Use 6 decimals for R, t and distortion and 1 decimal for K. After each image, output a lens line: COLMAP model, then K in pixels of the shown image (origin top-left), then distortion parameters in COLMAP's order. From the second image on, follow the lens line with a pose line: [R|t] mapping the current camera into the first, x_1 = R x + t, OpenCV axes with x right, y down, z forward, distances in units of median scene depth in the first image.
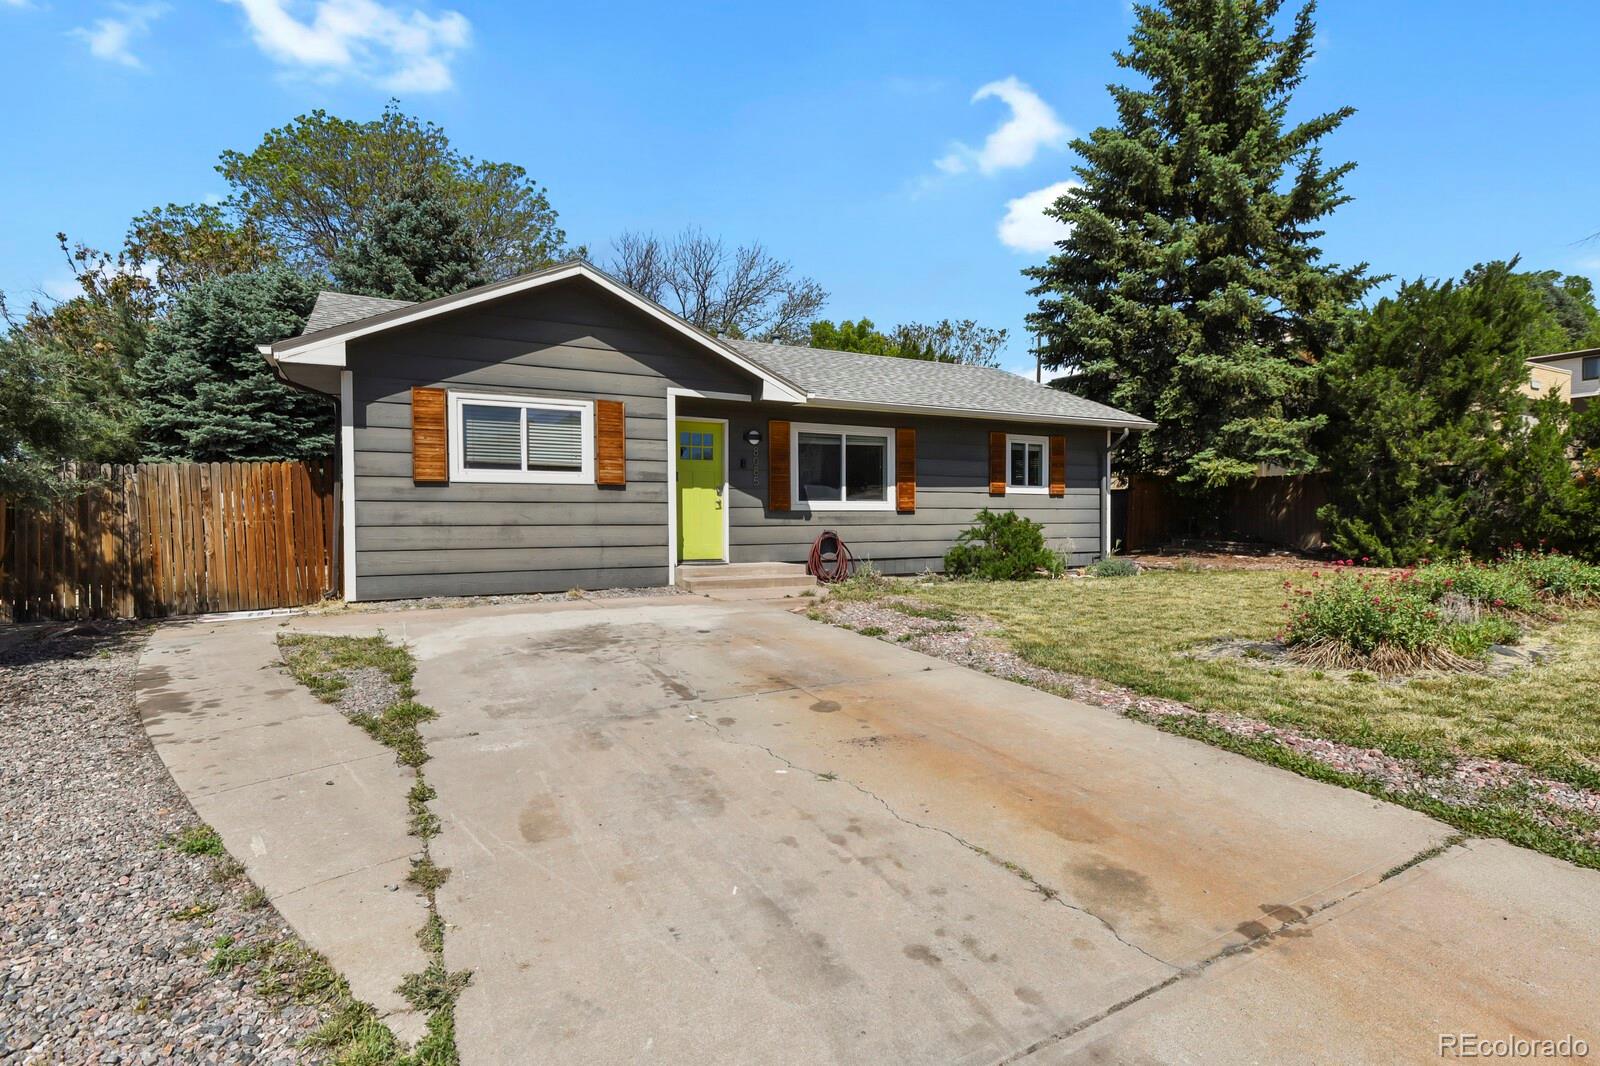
lens RADIAL K [[771.6, 0, 803.4], [0, 771.6, 545.7], [0, 0, 1]] dist [-0.002549, -0.009235]
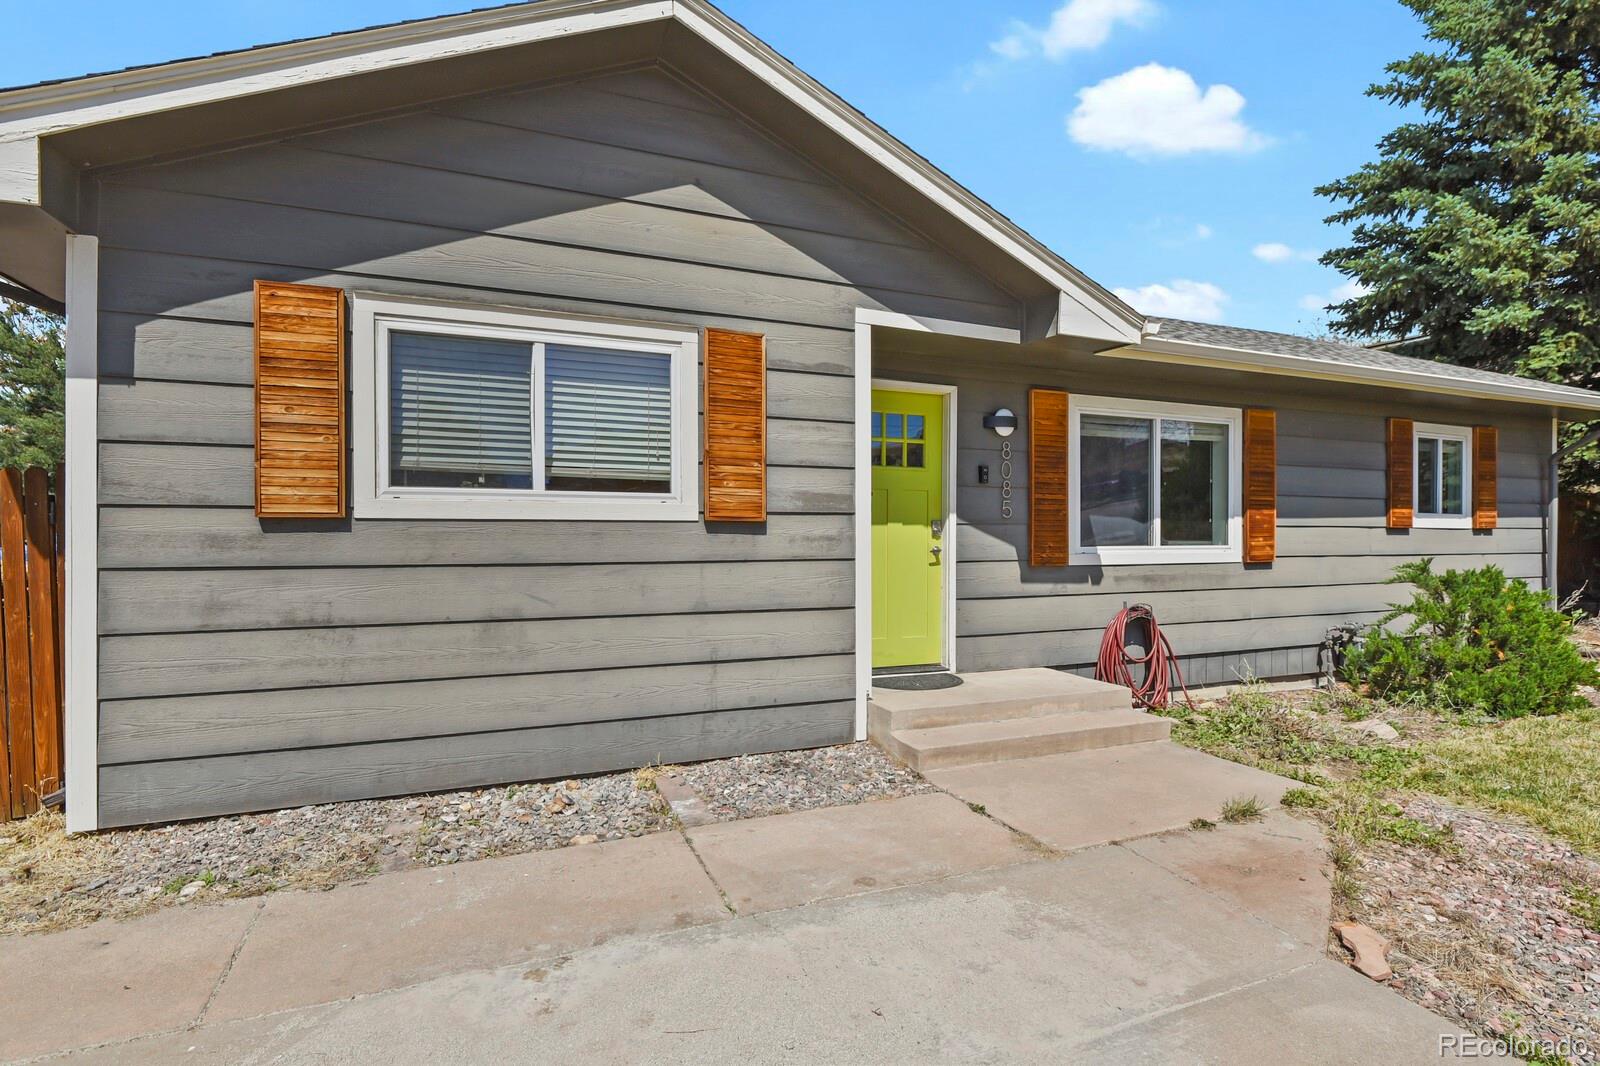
lens RADIAL K [[771.6, 0, 803.4], [0, 771.6, 545.7], [0, 0, 1]] dist [-0.002549, -0.009235]
pose [[0.994331, 0.004500, -0.106234, -0.141725], [-0.006899, 0.999729, -0.022222, -0.048337], [0.106105, 0.022828, 0.994093, 0.490572]]
